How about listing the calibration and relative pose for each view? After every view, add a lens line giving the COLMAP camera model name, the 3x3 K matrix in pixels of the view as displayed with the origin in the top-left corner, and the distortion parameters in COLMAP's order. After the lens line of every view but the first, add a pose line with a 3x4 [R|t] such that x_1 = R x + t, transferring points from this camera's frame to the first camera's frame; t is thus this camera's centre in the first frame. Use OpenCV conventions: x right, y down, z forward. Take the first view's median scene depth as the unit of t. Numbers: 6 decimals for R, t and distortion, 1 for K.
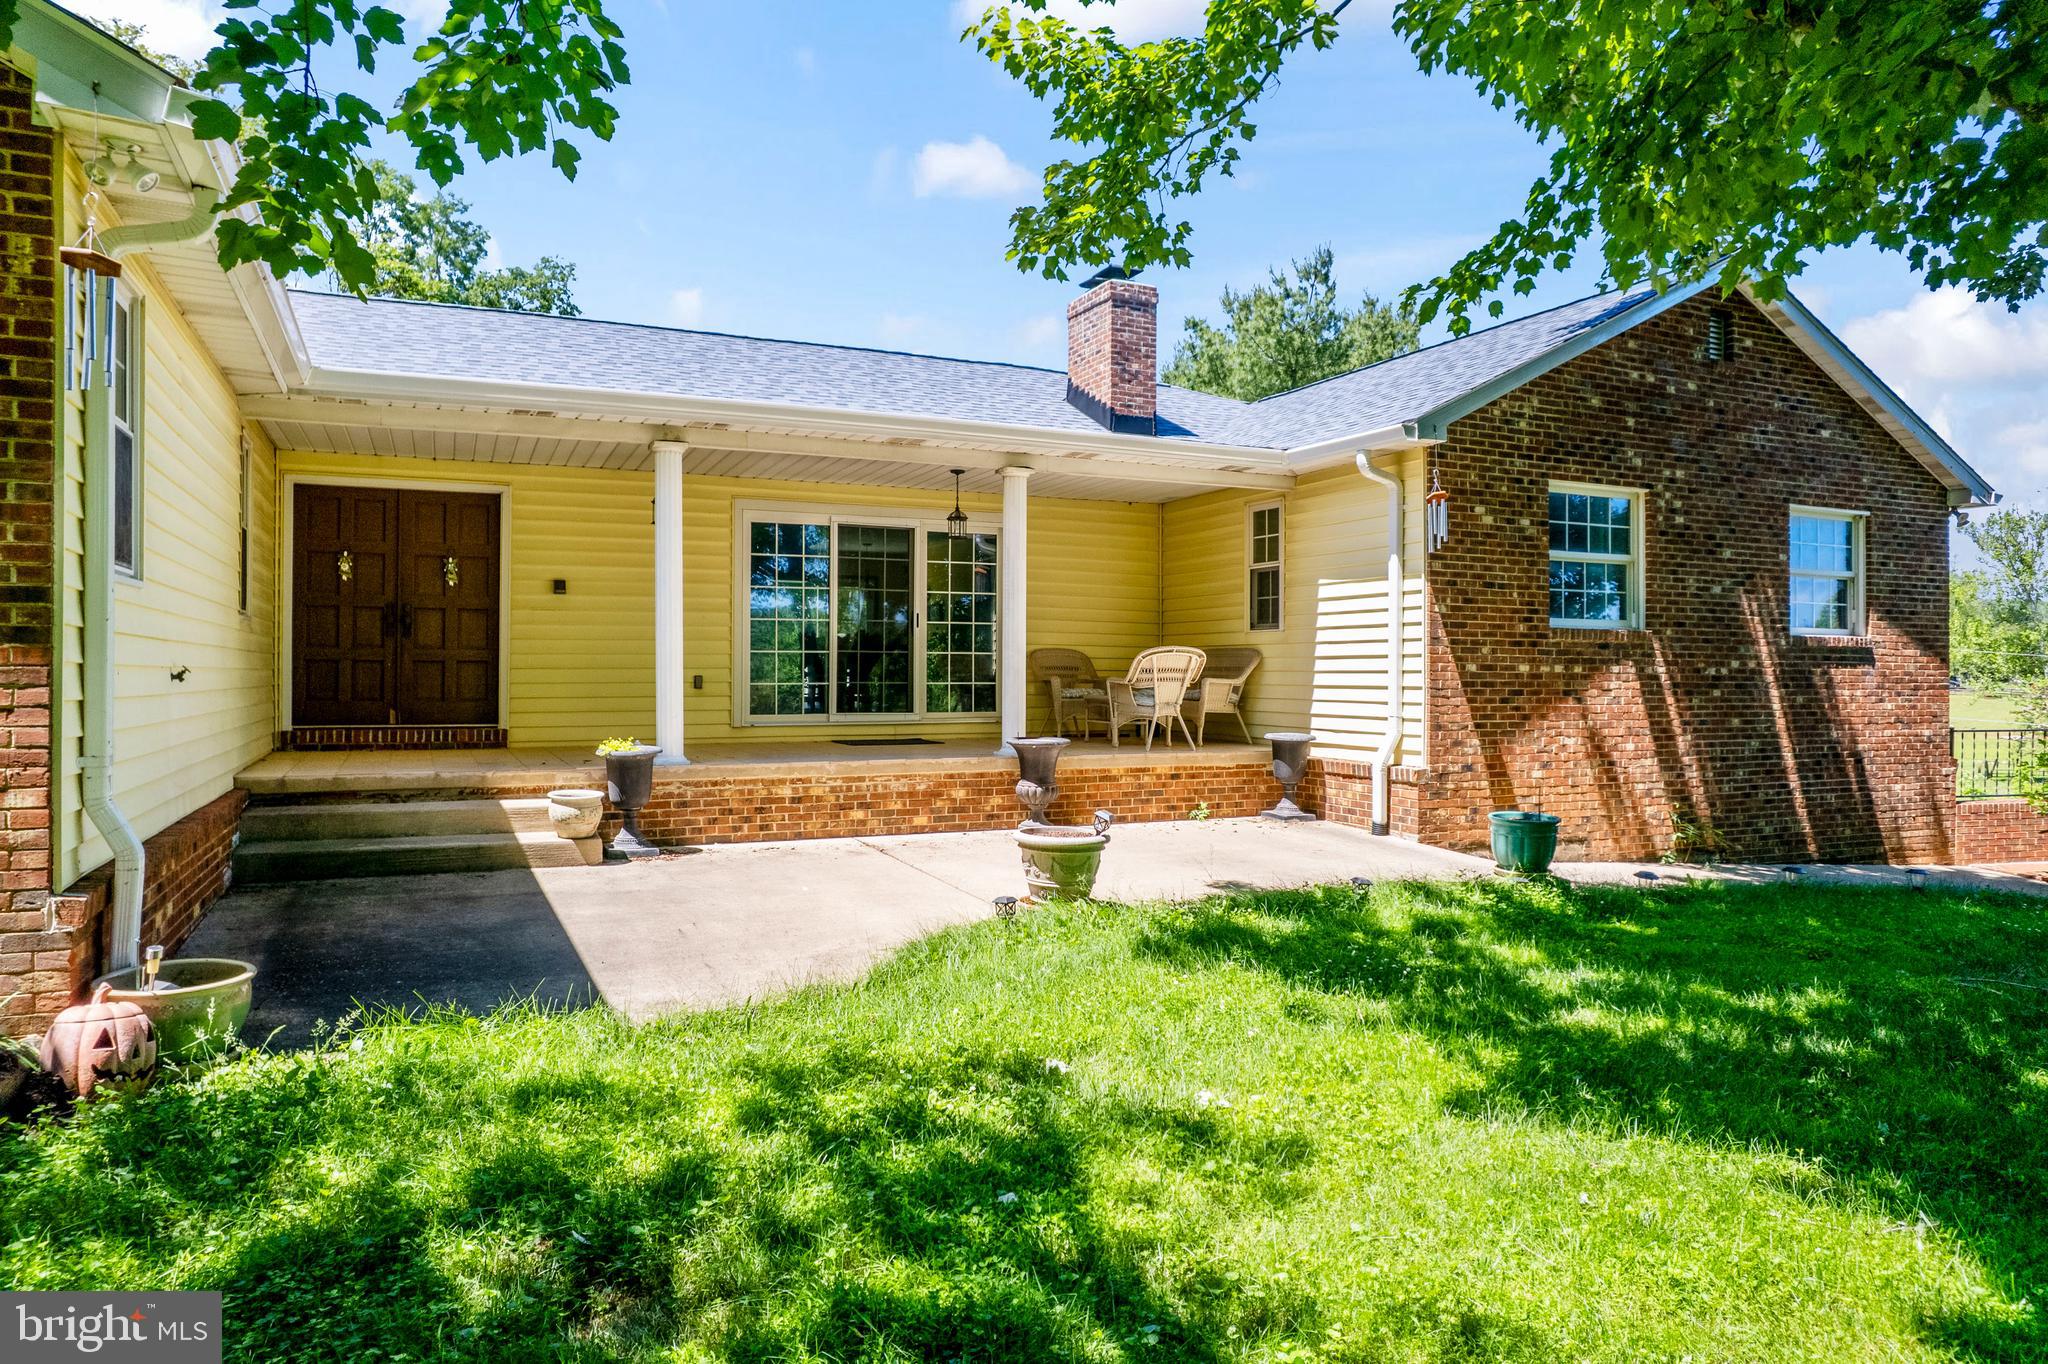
lens RADIAL K [[1321.1, 0, 1025.2], [0, 1321.1, 671.2], [0, 0, 1]] dist [-0.054221, 0.001408]
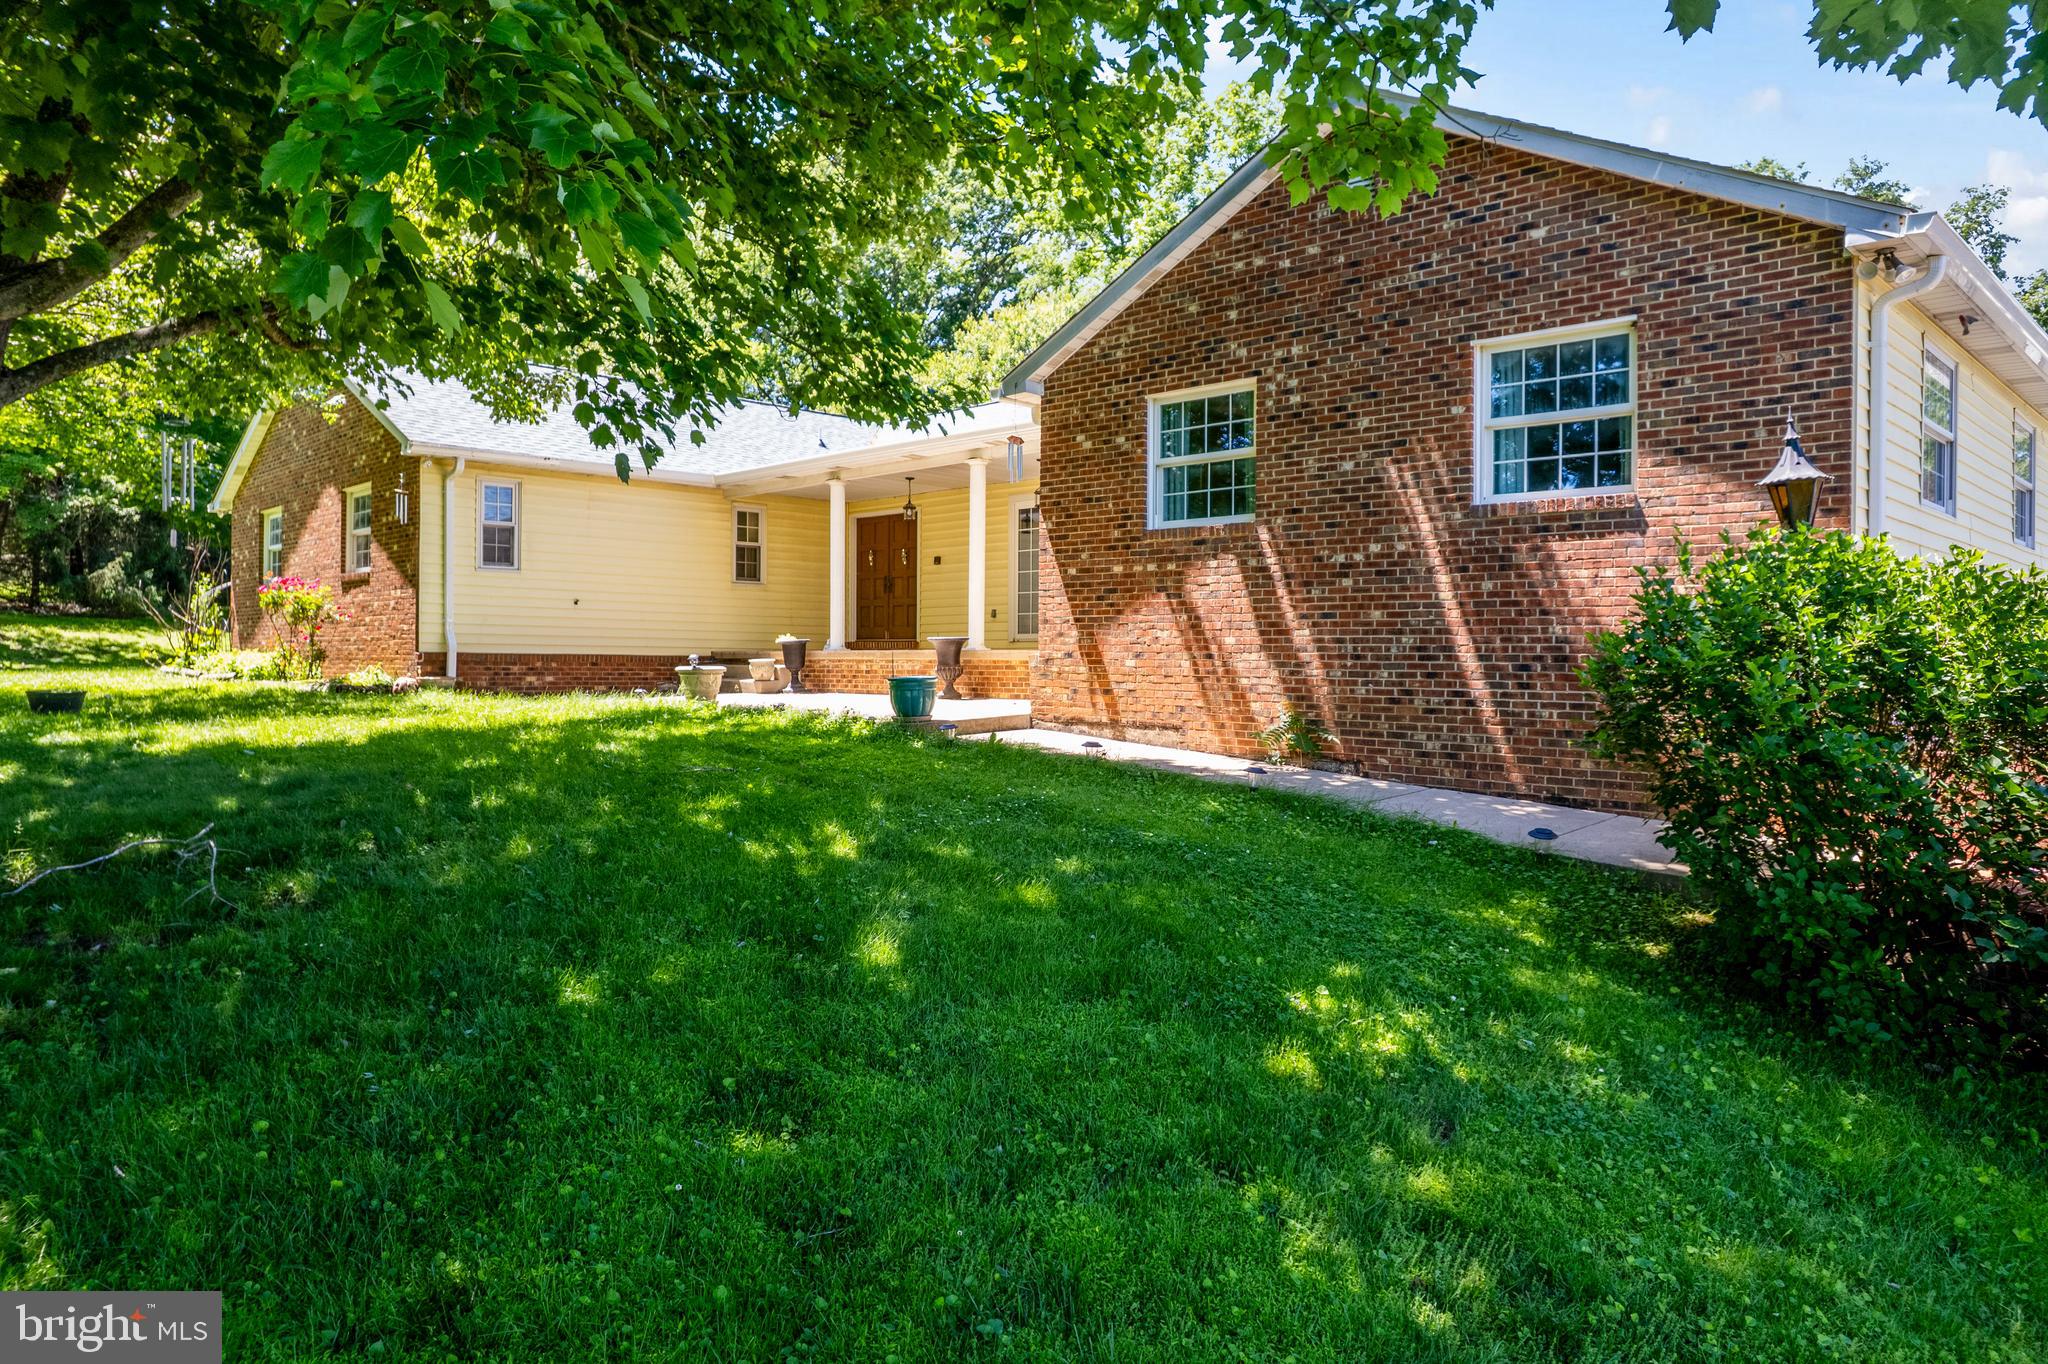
lens RADIAL K [[1321.1, 0, 1022.0], [0, 1321.1, 682.8], [0, 0, 1]] dist [-0.054221, 0.001408]
pose [[0.354055, 0.011277, -0.935157, 1.336595], [-0.005434, 0.999935, 0.010001, 0.080205], [0.935209, 0.001541, 0.354093, 0.488291]]
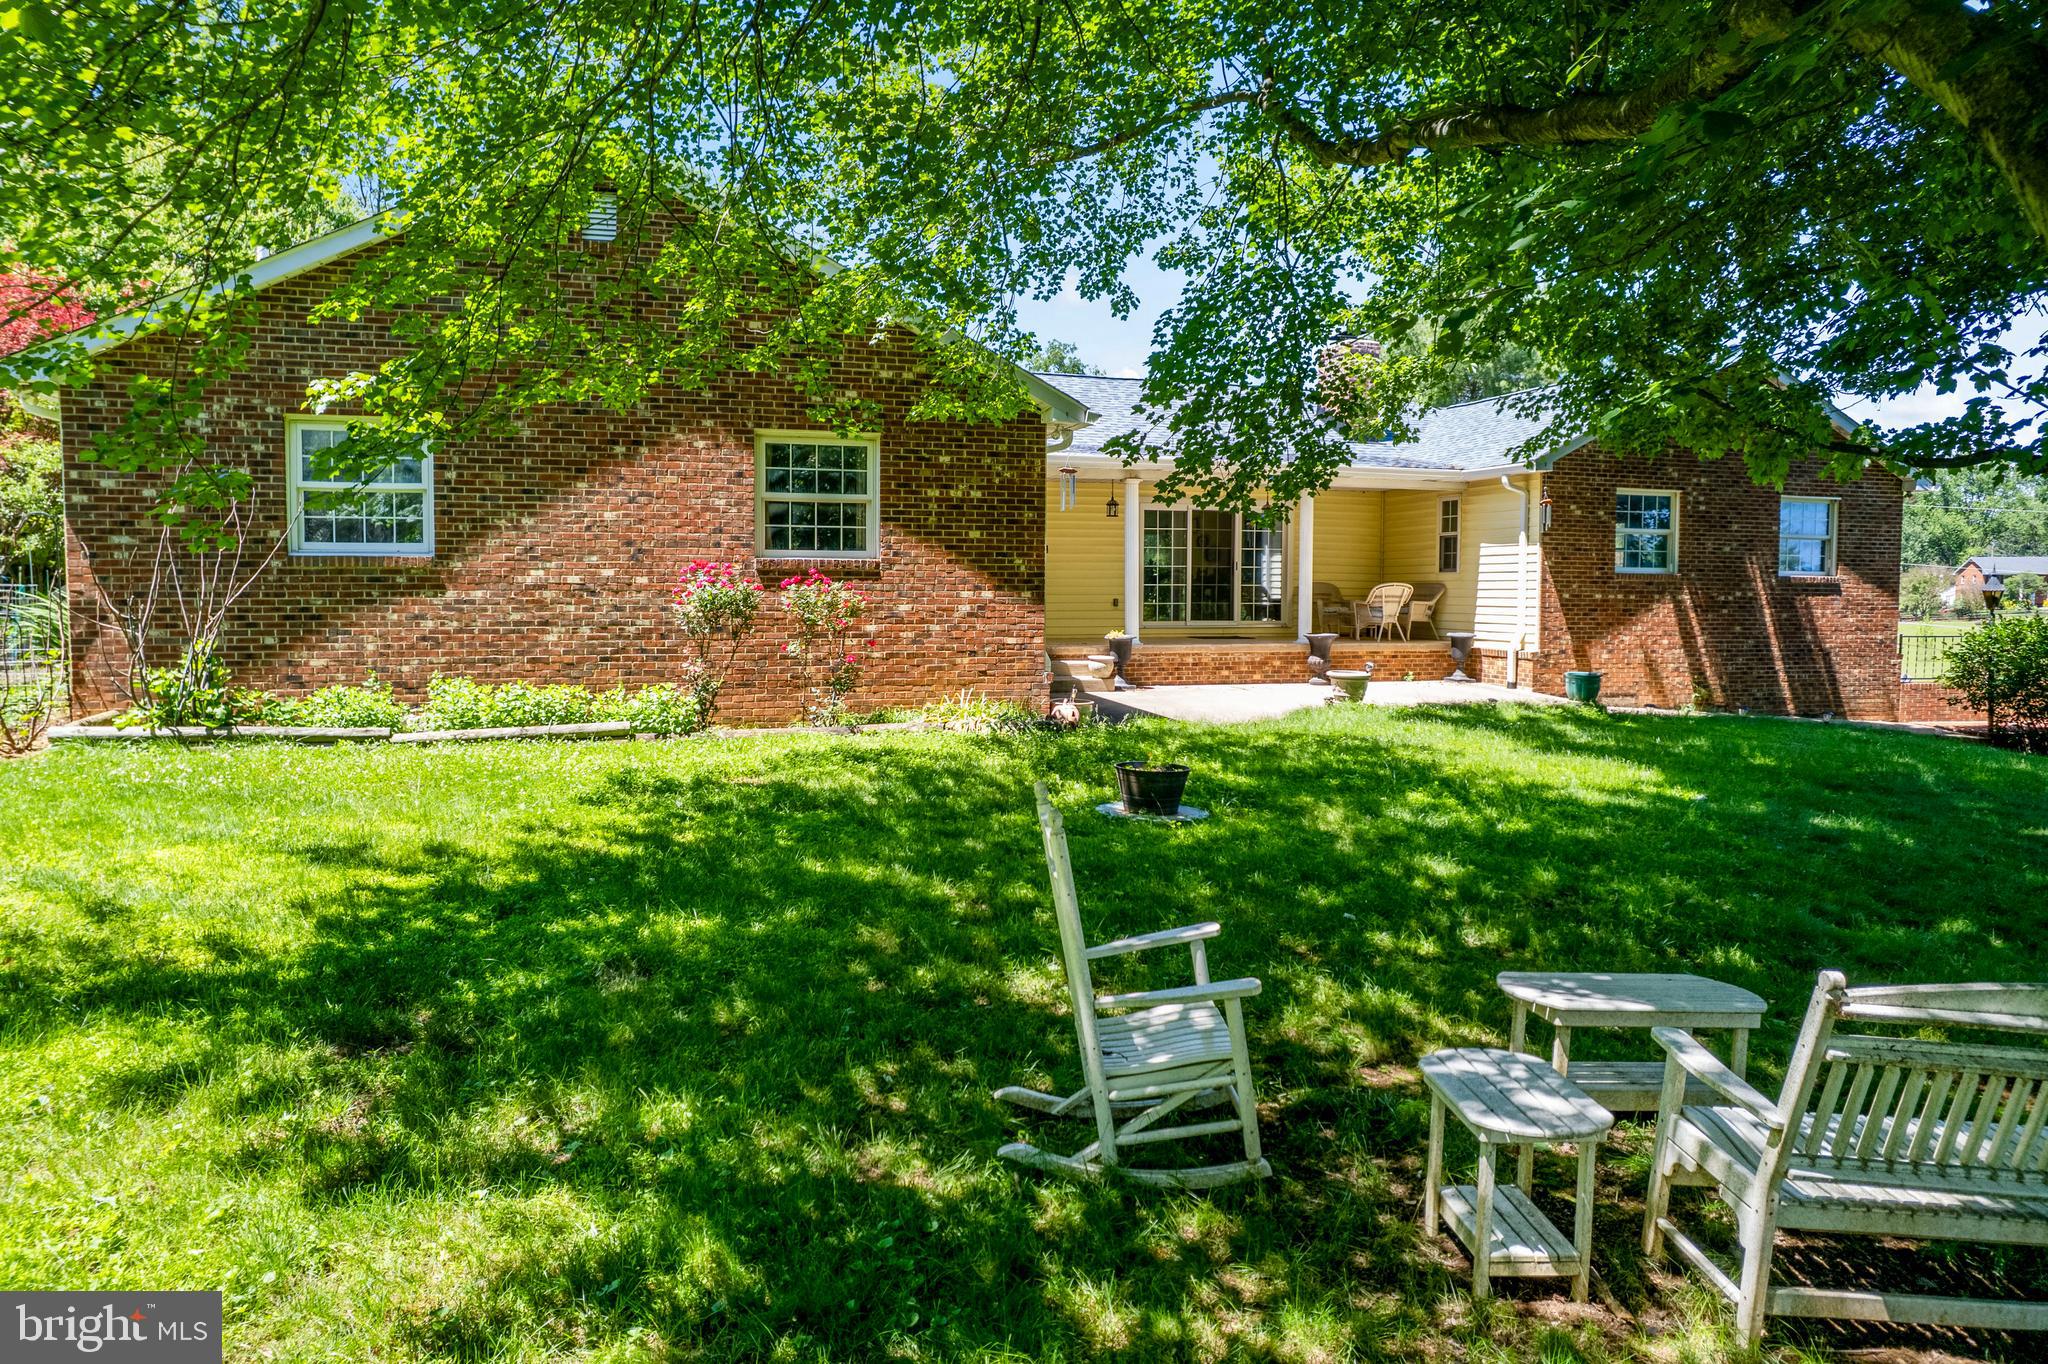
lens RADIAL K [[1321.1, 0, 1018.4], [0, 1321.1, 659.9], [0, 0, 1]] dist [-0.054221, 0.001408]
pose [[0.990546, 0.008215, -0.136933, -0.142113], [-0.001012, 0.998616, 0.052591, -0.007904], [0.137176, -0.051956, 0.989183, -0.801836]]
